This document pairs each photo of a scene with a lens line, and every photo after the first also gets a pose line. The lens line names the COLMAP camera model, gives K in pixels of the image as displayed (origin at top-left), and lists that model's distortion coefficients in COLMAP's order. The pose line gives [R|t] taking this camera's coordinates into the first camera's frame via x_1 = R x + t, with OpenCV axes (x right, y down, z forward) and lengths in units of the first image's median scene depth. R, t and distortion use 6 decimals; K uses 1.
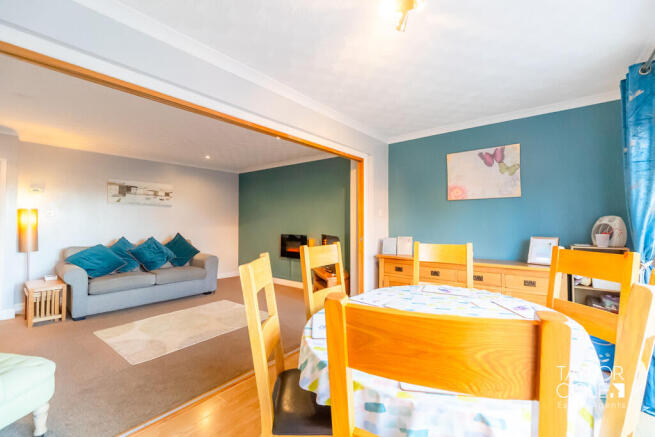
lens RADIAL K [[289.0, 0, 335.7], [0, 289.0, 219.8], [0, 0, 1]] dist [0.002673, -0.002710]
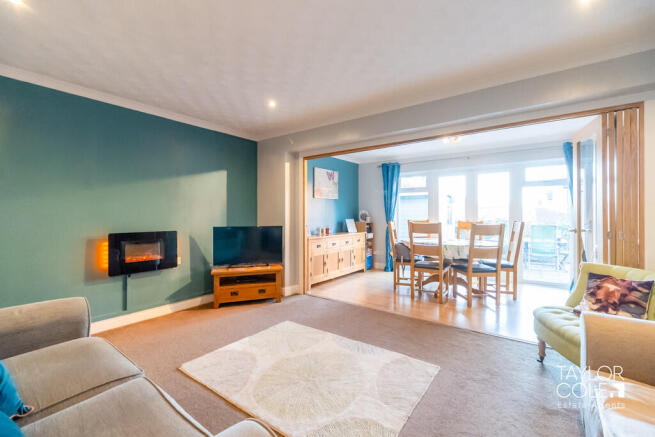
lens RADIAL K [[289.0, 0, 332.1], [0, 289.0, 214.6], [0, 0, 1]] dist [0.002673, -0.002710]
pose [[-0.058439, 0.004343, 0.998282, -1.243418], [-0.001538, 0.999989, -0.004441, 0.032894], [-0.998290, -0.001795, -0.058432, 1.089727]]
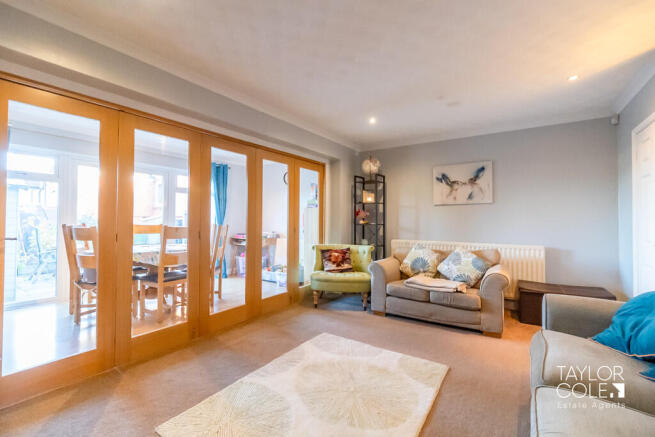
lens RADIAL K [[289.0, 0, 325.0], [0, 289.0, 214.6], [0, 0, 1]] dist [0.002673, -0.002710]
pose [[-0.995770, -0.003252, -0.091827, -0.477553], [-0.001384, 0.999791, -0.020397, 0.039372], [0.091874, -0.020184, -0.995566, 1.713781]]
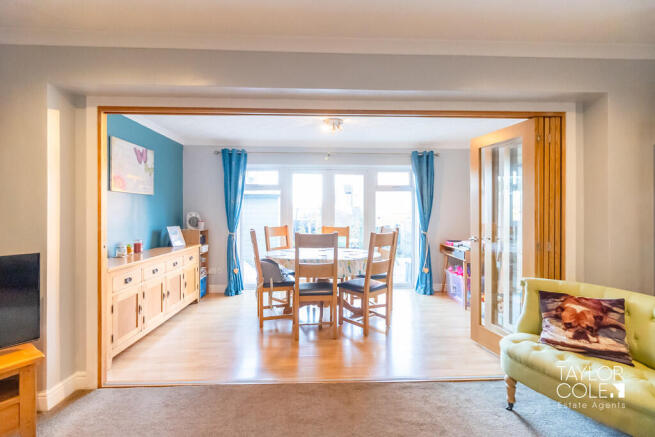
lens RADIAL K [[289.0, 0, 331.1], [0, 289.0, 214.2], [0, 0, 1]] dist [0.002673, -0.002710]
pose [[-0.664899, 0.001415, 0.746932, -0.747030], [-0.002344, 0.999989, -0.003980, 0.006811], [-0.746929, -0.004397, -0.664889, 1.183638]]
